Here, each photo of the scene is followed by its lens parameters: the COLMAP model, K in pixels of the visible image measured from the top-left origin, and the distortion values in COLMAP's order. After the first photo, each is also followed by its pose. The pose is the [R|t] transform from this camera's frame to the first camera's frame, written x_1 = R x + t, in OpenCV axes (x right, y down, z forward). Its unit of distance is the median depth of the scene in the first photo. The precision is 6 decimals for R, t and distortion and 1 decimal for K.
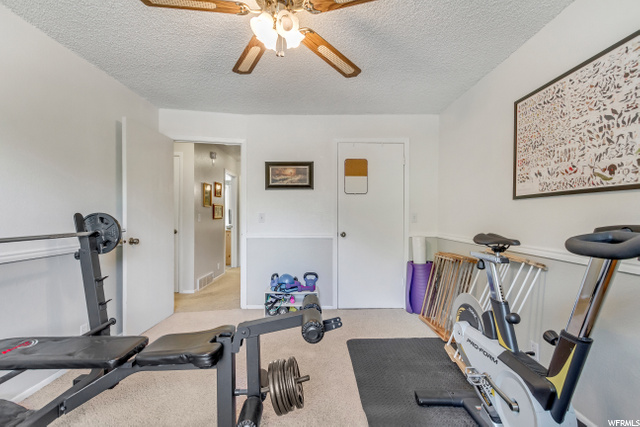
lens RADIAL K [[297.5, 0, 318.4], [0, 297.5, 215.9], [0, 0, 1]] dist [0.010799, -0.000220]
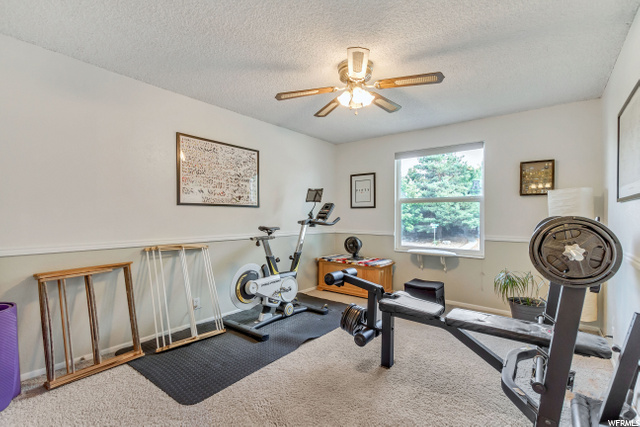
lens RADIAL K [[297.5, 0, 318.4], [0, 297.5, 215.9], [0, 0, 1]] dist [0.010799, -0.000220]
pose [[-0.784322, 0.007376, 0.620309, -0.845634], [0.004675, 0.999971, -0.005980, 0.005923], [-0.620336, -0.001790, -0.784334, 2.108946]]
